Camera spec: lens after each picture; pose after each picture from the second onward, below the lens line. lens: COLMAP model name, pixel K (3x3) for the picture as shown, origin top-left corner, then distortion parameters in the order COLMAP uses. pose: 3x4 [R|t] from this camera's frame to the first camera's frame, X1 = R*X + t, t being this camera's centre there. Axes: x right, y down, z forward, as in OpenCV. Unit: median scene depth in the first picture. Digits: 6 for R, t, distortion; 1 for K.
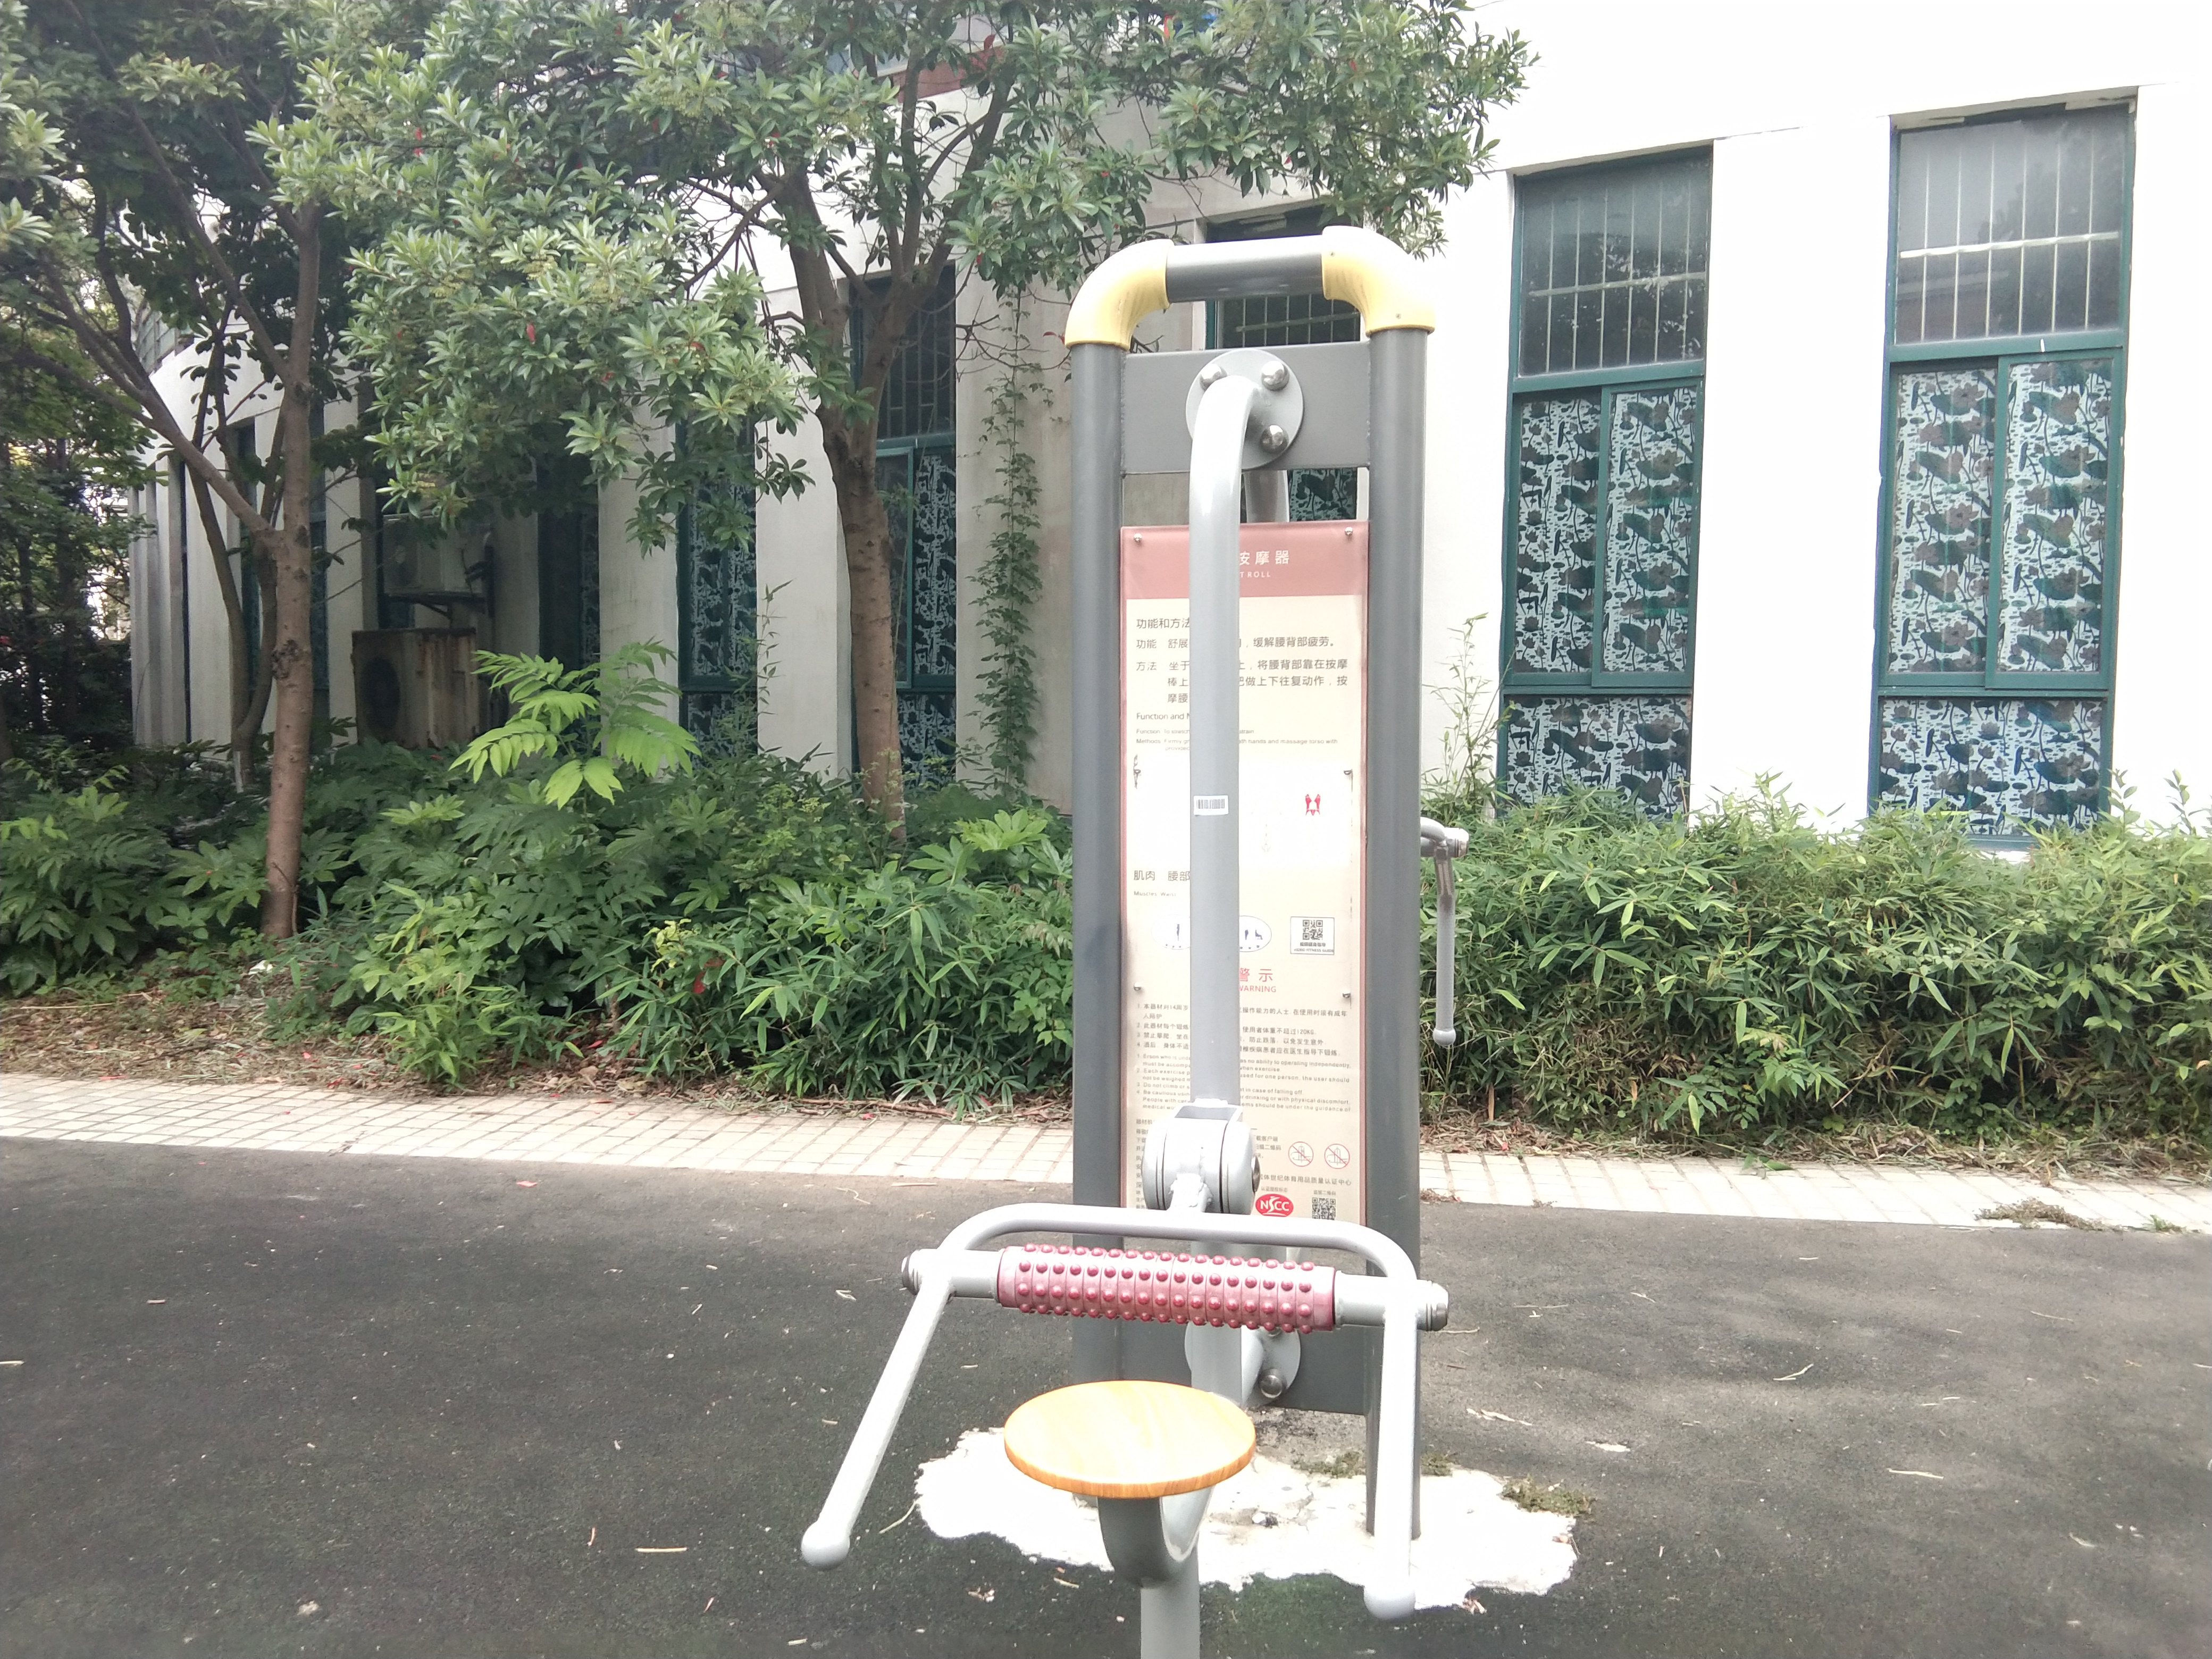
lens RADIAL K [[1792.2, 0, 1106.0], [0, 1792.2, 829.5], [0, 0, 1]] dist [-0.009581, -0.005674]
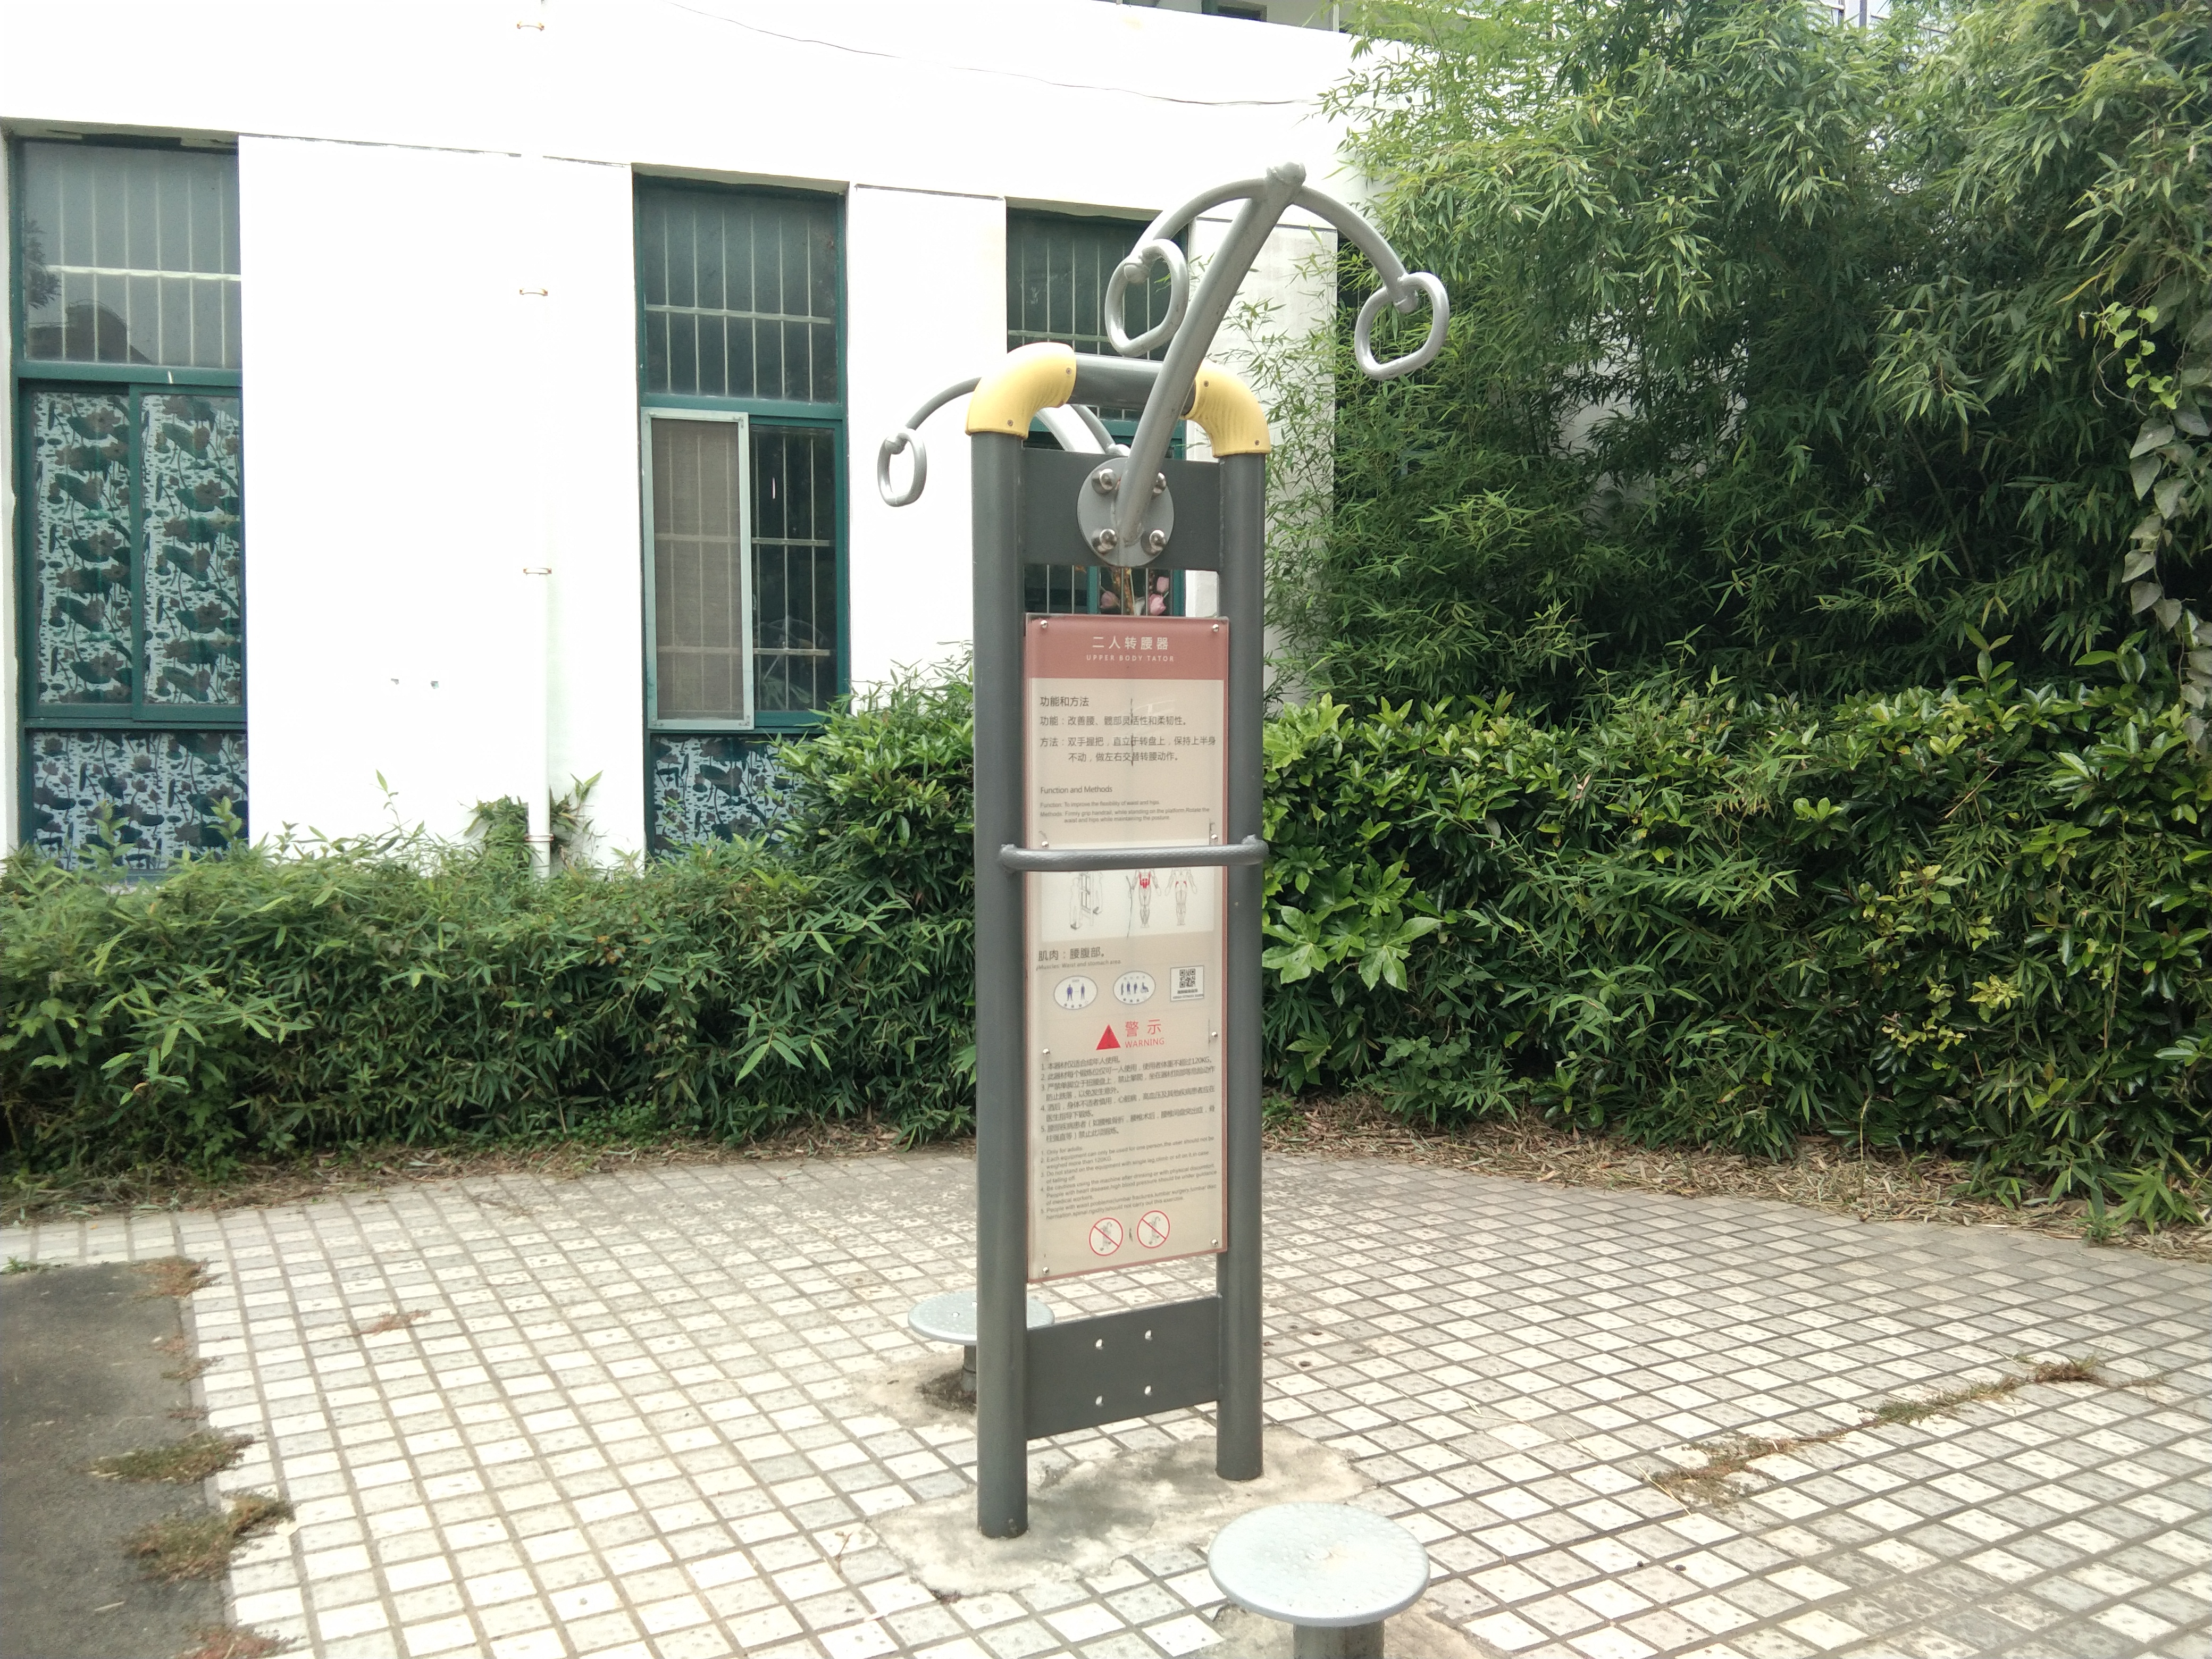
lens RADIAL K [[1745.4, 0, 1103.4], [0, 1745.4, 808.5], [0, 0, 1]] dist [0.107570, -0.153127]
pose [[0.772264, -0.023547, 0.634866, 0.281798], [0.045057, 0.998827, -0.017762, 0.010403], [-0.633702, 0.042322, 0.772418, -0.086821]]
